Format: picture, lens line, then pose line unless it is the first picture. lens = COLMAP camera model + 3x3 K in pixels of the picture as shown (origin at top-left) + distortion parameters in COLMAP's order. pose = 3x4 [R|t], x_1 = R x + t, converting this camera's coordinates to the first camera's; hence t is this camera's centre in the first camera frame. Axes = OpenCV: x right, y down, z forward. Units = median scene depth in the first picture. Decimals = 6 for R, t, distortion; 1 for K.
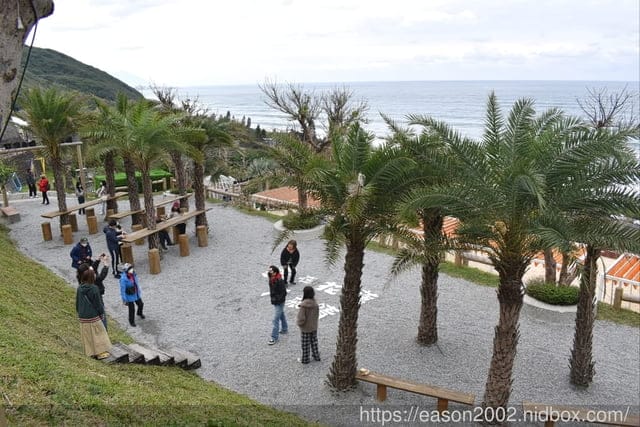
lens RADIAL K [[556.1, 0, 320.0], [0, 556.1, 213.5], [0, 0, 1]] dist [-0.101496, 0.001713]
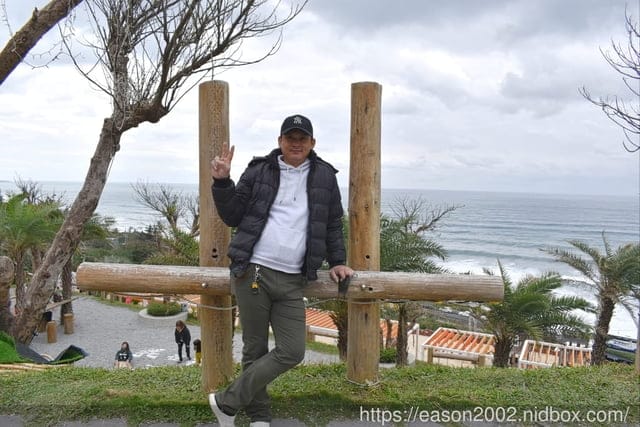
lens RADIAL K [[556.1, 0, 320.0], [0, 556.1, 213.5], [0, 0, 1]] dist [-0.101496, 0.001713]
pose [[0.962541, 0.029993, 0.269472, -0.047079], [0.019564, 0.983589, -0.179359, 0.036181], [-0.270429, 0.177912, 0.946158, -0.166882]]
